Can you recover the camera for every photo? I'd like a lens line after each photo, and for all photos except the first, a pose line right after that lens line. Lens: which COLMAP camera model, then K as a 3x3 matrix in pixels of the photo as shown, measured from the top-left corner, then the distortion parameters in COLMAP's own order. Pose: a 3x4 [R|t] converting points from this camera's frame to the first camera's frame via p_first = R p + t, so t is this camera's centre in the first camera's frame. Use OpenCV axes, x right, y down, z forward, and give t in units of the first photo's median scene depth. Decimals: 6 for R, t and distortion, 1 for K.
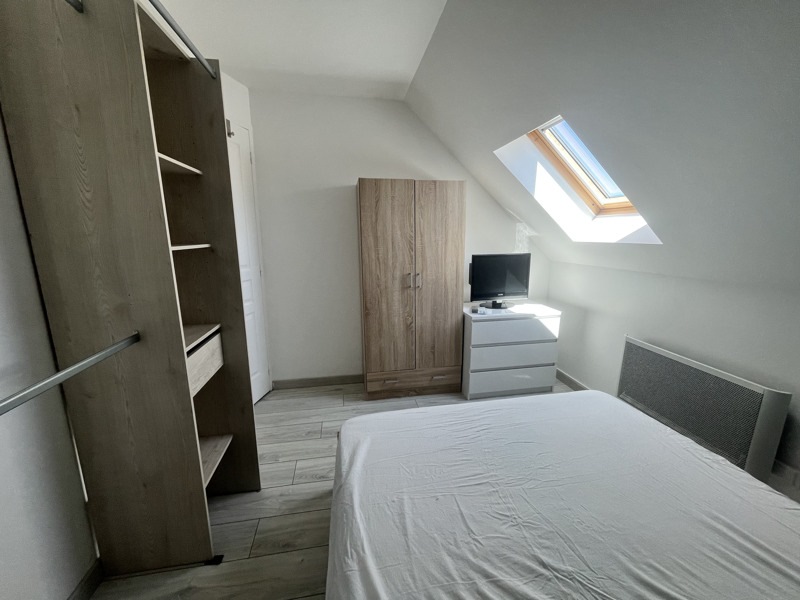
lens RADIAL K [[325.4, 0, 398.9], [0, 325.4, 299.1], [0, 0, 1]] dist [-0.001055, -0.000100]
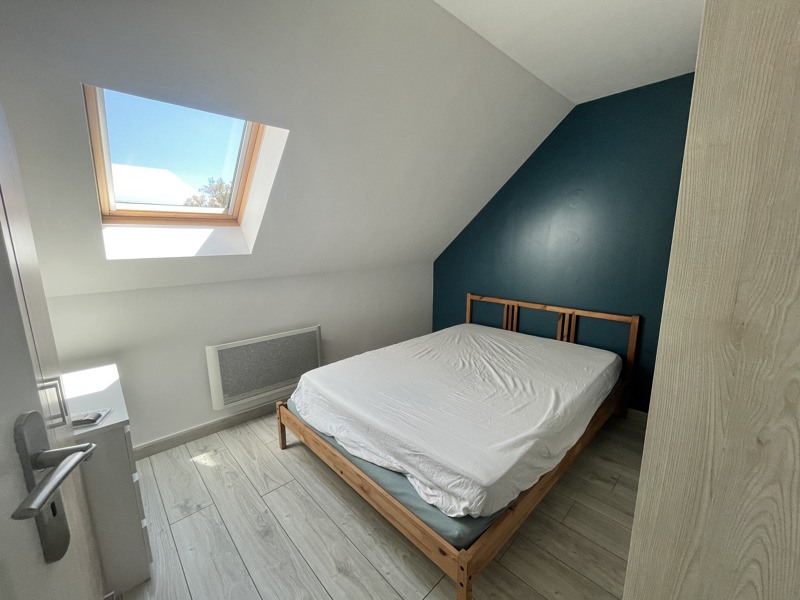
lens RADIAL K [[325.4, 0, 399.4], [0, 325.4, 299.6], [0, 0, 1]] dist [-0.001055, -0.000100]
pose [[-0.551727, -0.138907, 0.822376, -1.014765], [0.174899, 0.944839, 0.276931, -0.477106], [-0.815480, 0.296623, -0.496998, 2.302150]]
